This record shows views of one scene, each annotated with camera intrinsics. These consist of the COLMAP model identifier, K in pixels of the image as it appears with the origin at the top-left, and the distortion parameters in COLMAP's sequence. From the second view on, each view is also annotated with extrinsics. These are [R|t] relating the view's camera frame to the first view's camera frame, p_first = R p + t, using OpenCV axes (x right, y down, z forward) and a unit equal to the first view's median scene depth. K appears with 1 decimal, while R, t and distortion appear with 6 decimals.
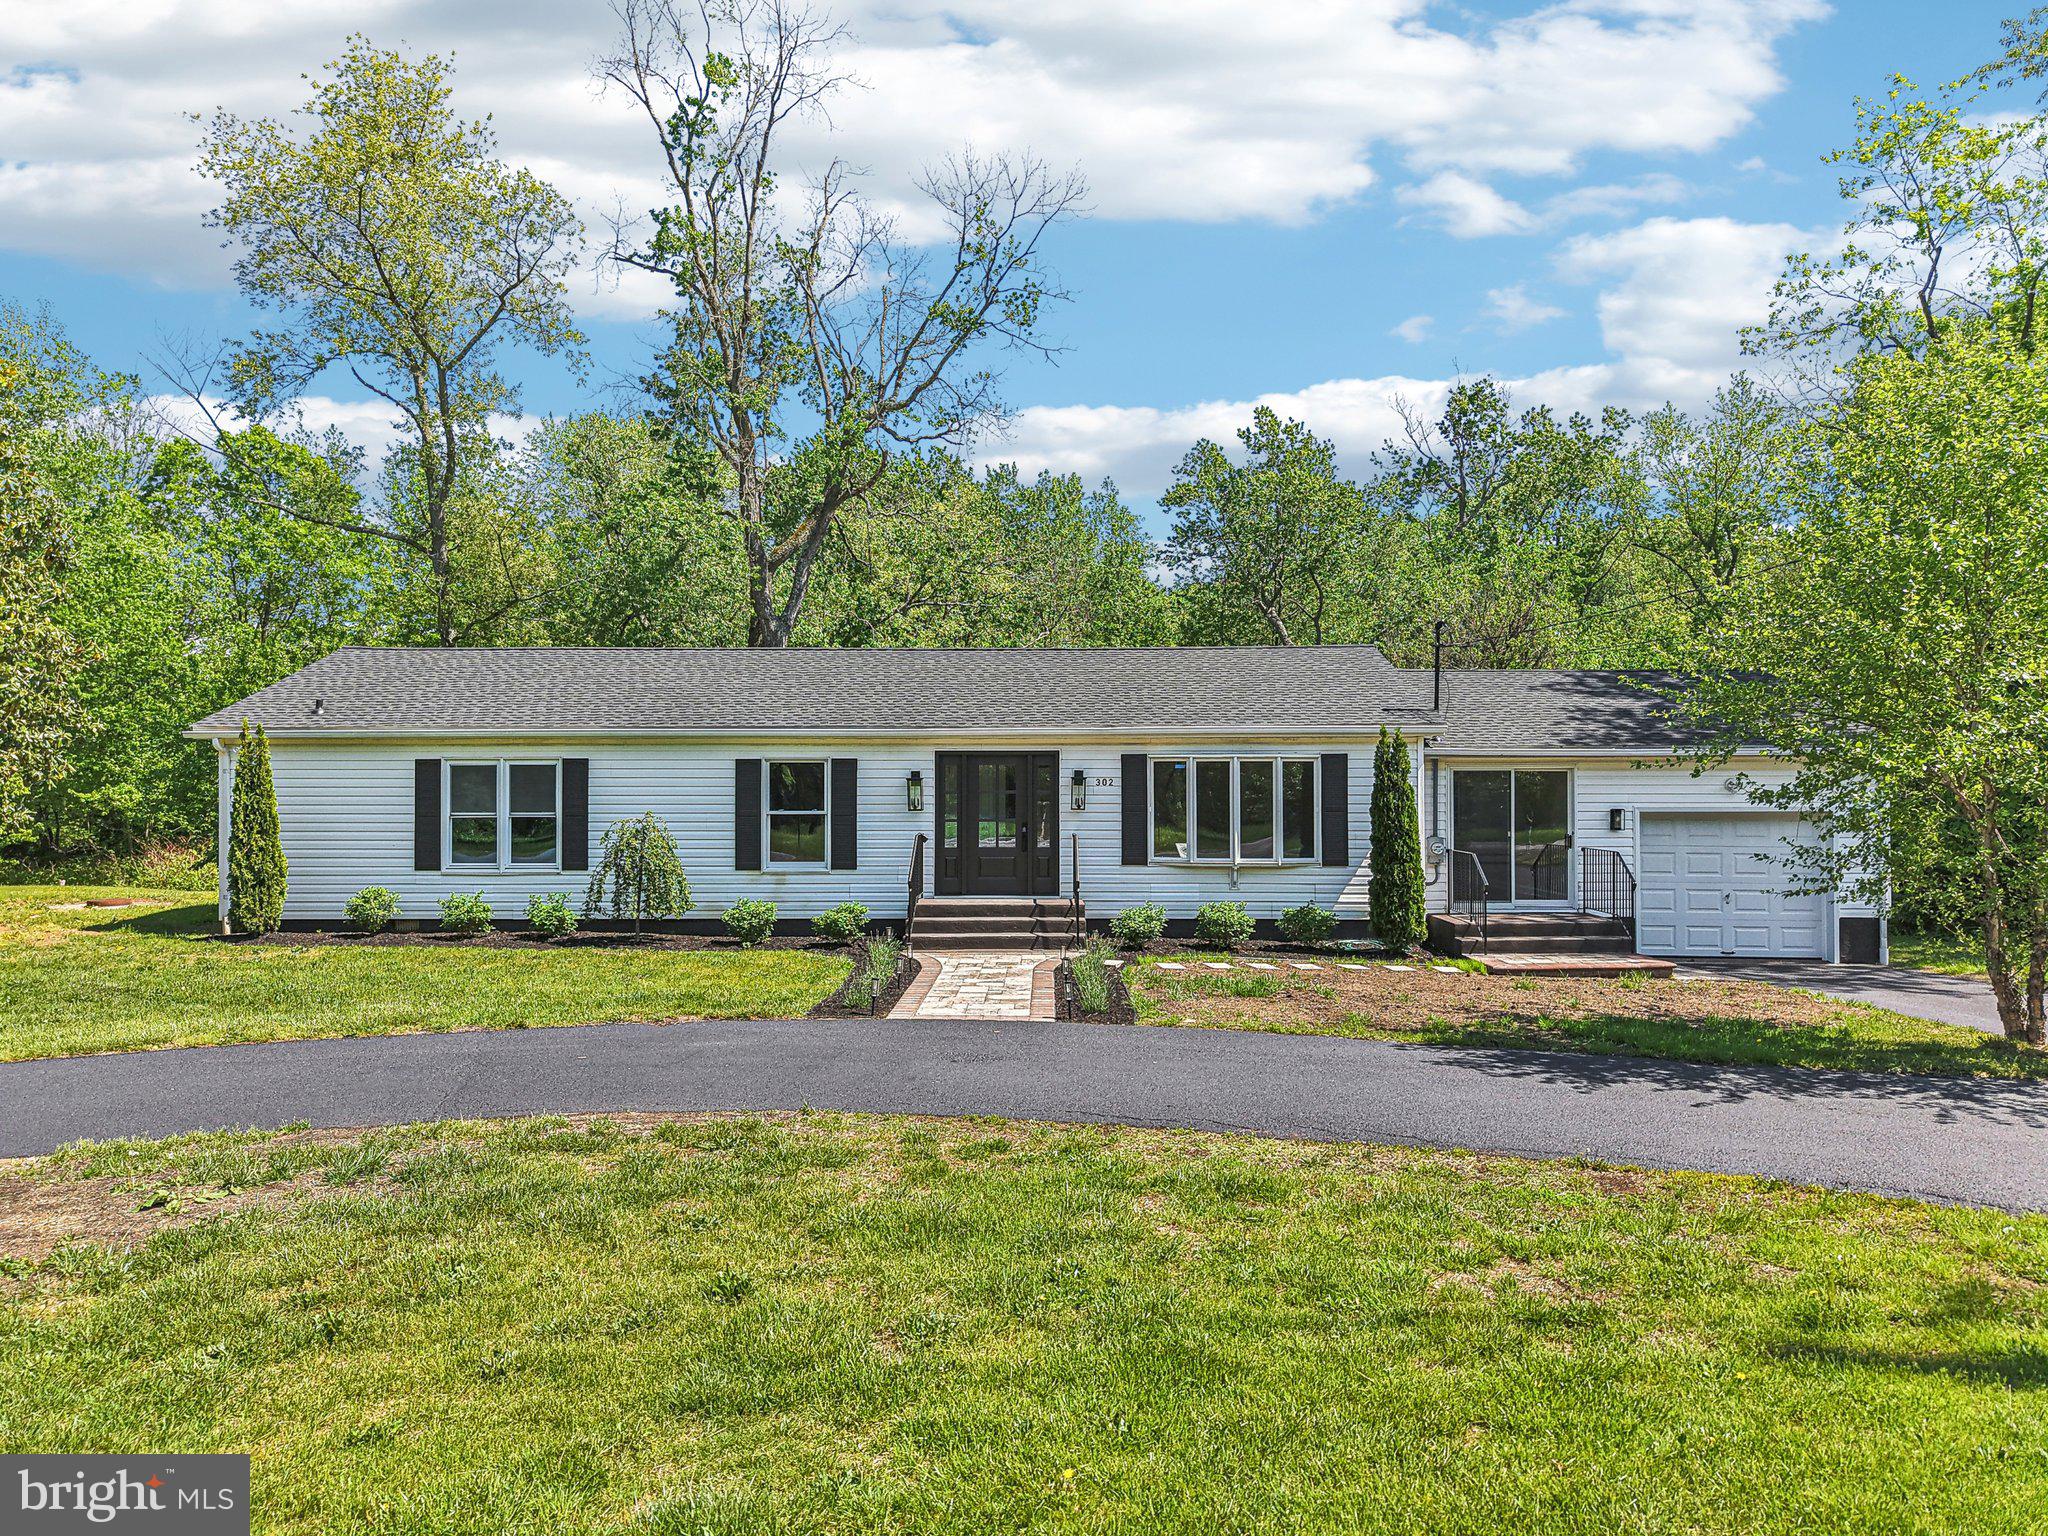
lens RADIAL K [[1400.4, 0, 1024.0], [0, 1400.4, 768.0], [0, 0, 1]] dist [0.051746, -0.079765]
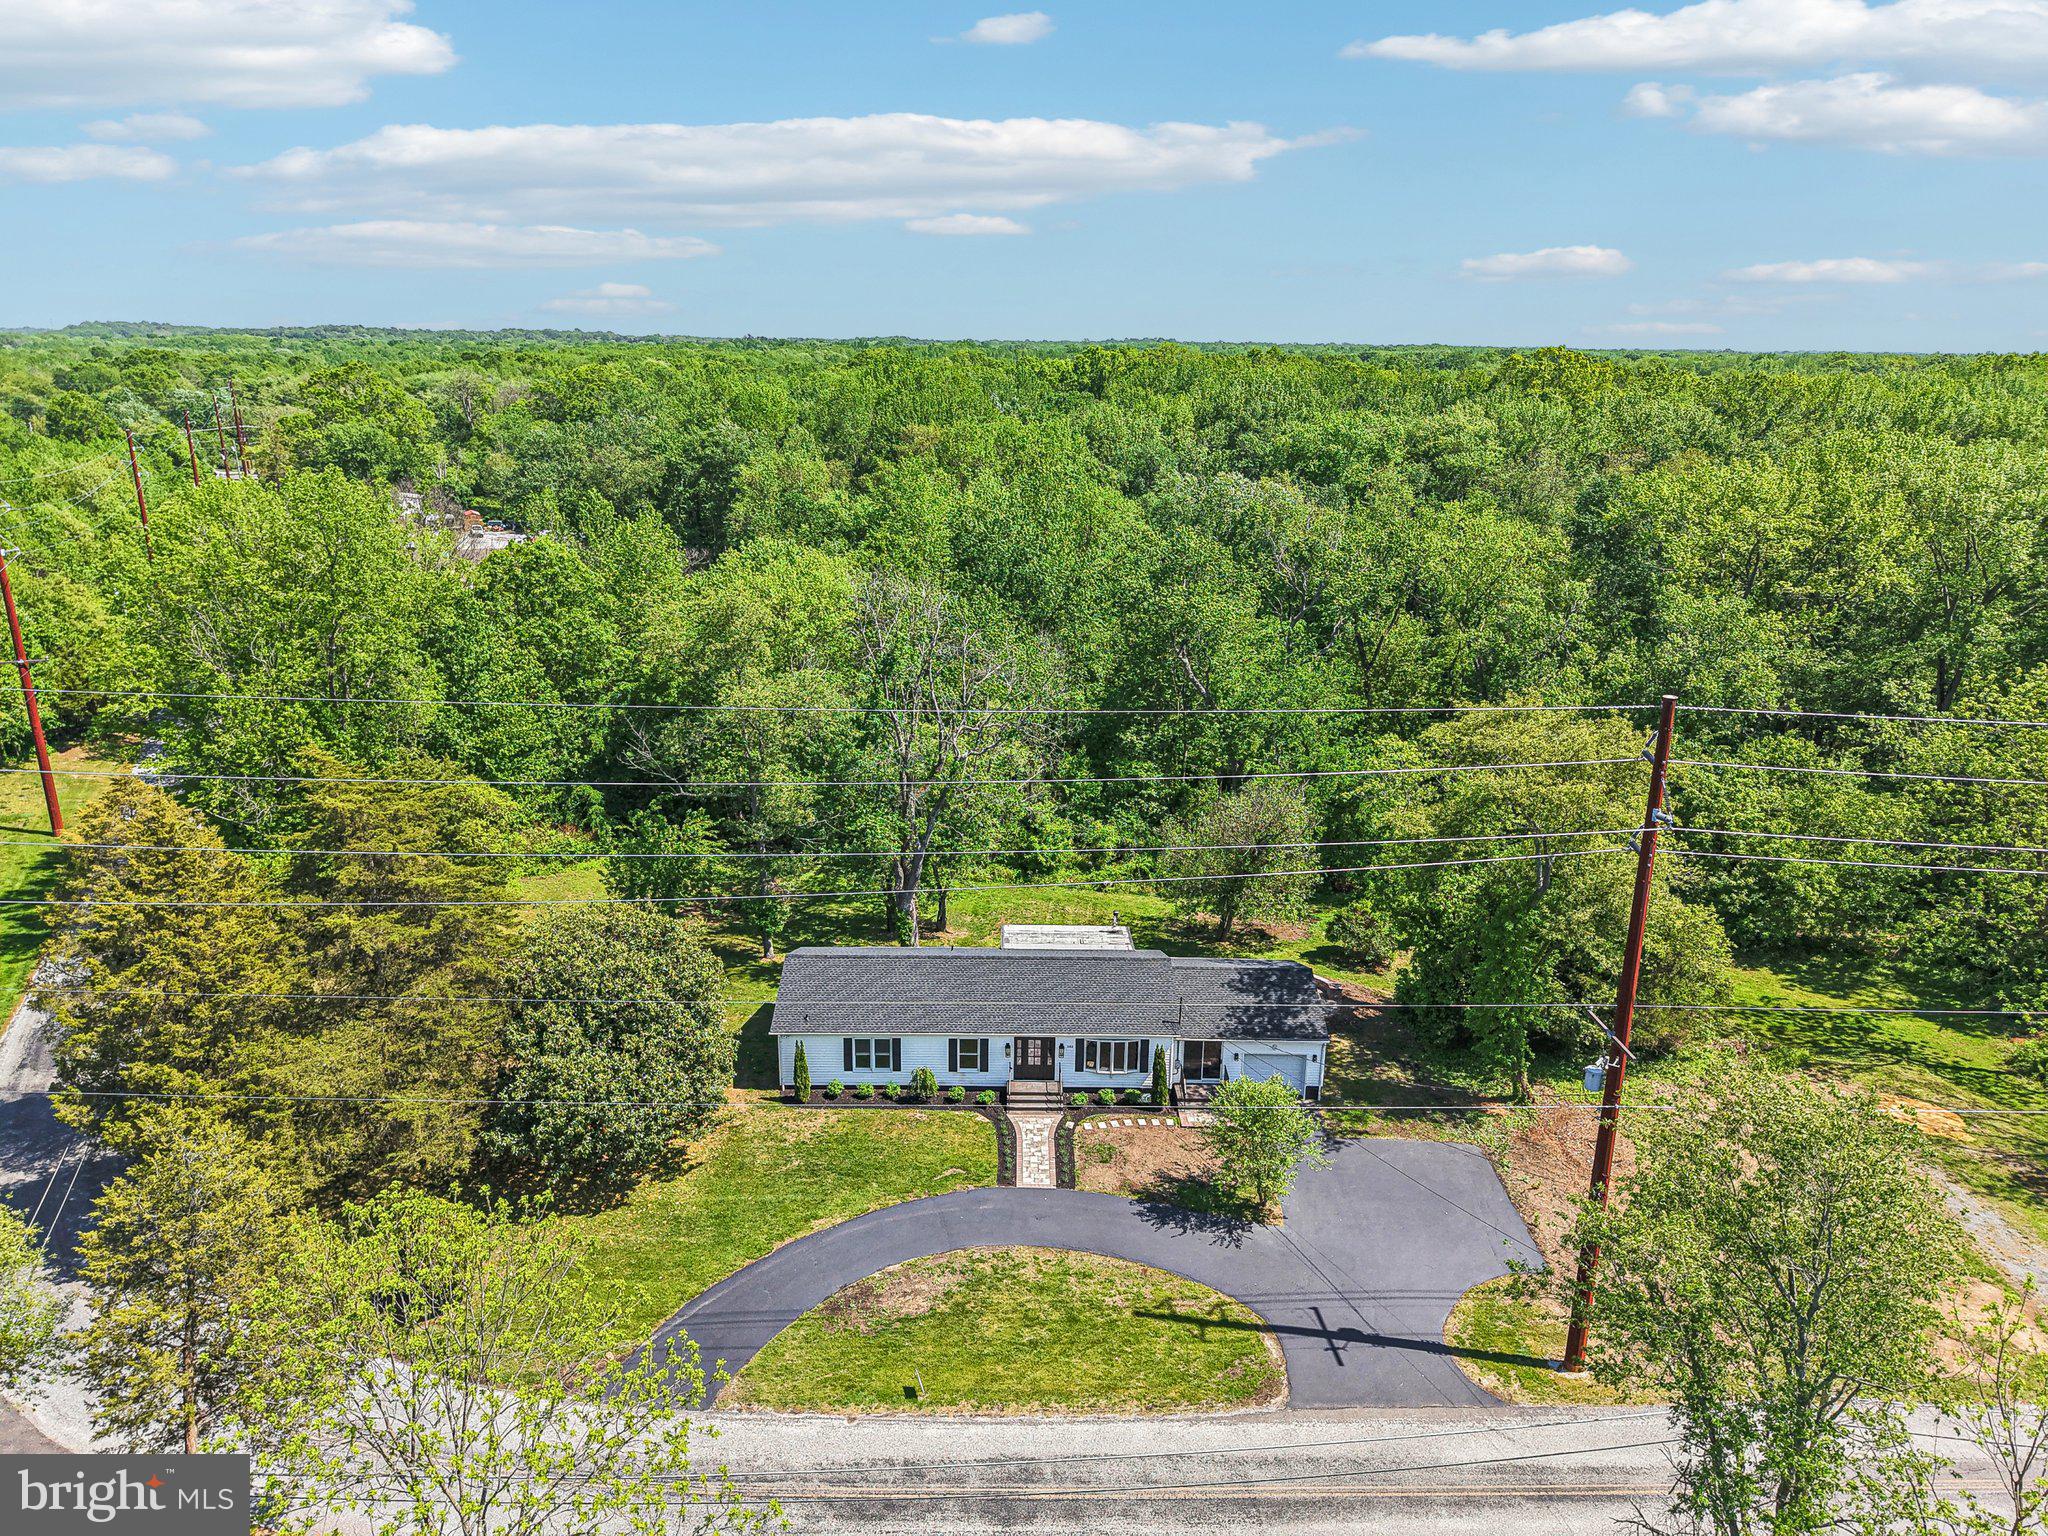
lens RADIAL K [[1400.4, 0, 1024.0], [0, 1400.4, 768.0], [0, 0, 1]] dist [0.051746, -0.079765]
pose [[0.999560, 0.009500, 0.028112, -0.134402], [-0.017722, 0.950976, 0.308757, -1.509329], [-0.023800, -0.309119, 0.950725, -1.715091]]
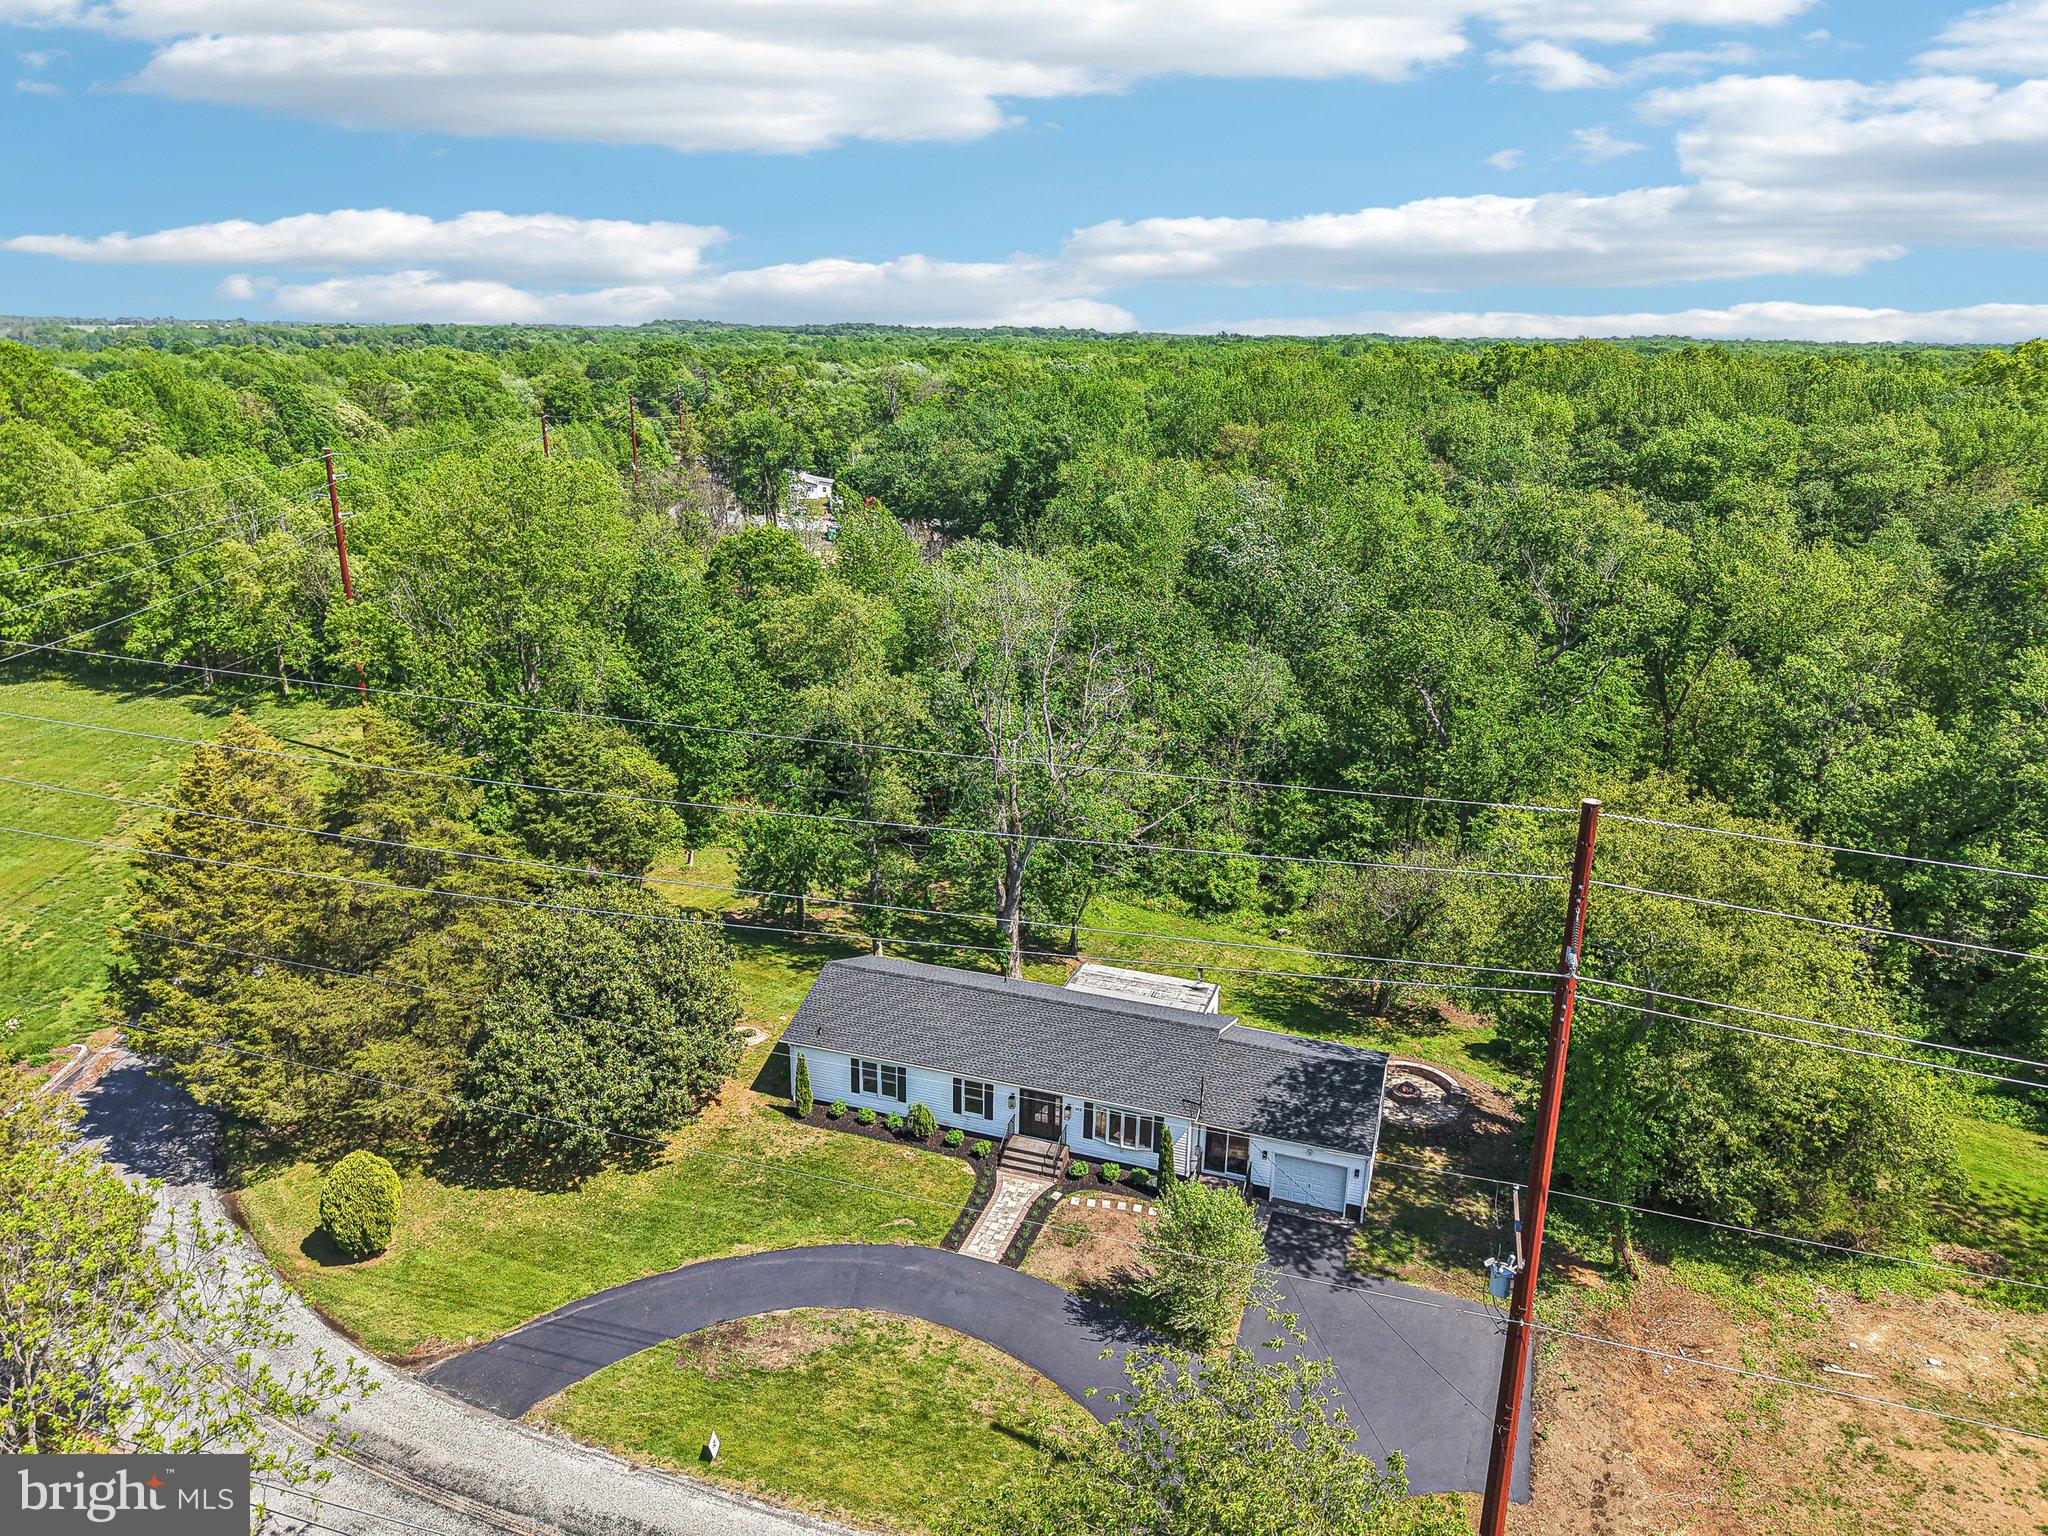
lens RADIAL K [[1400.4, 0, 1024.0], [0, 1400.4, 768.0], [0, 0, 1]] dist [0.051746, -0.079765]
pose [[0.950621, 0.110451, -0.290034, 0.686455], [-0.013947, 0.948788, 0.315606, -1.503408], [0.310039, -0.295977, 0.903478, -1.338956]]
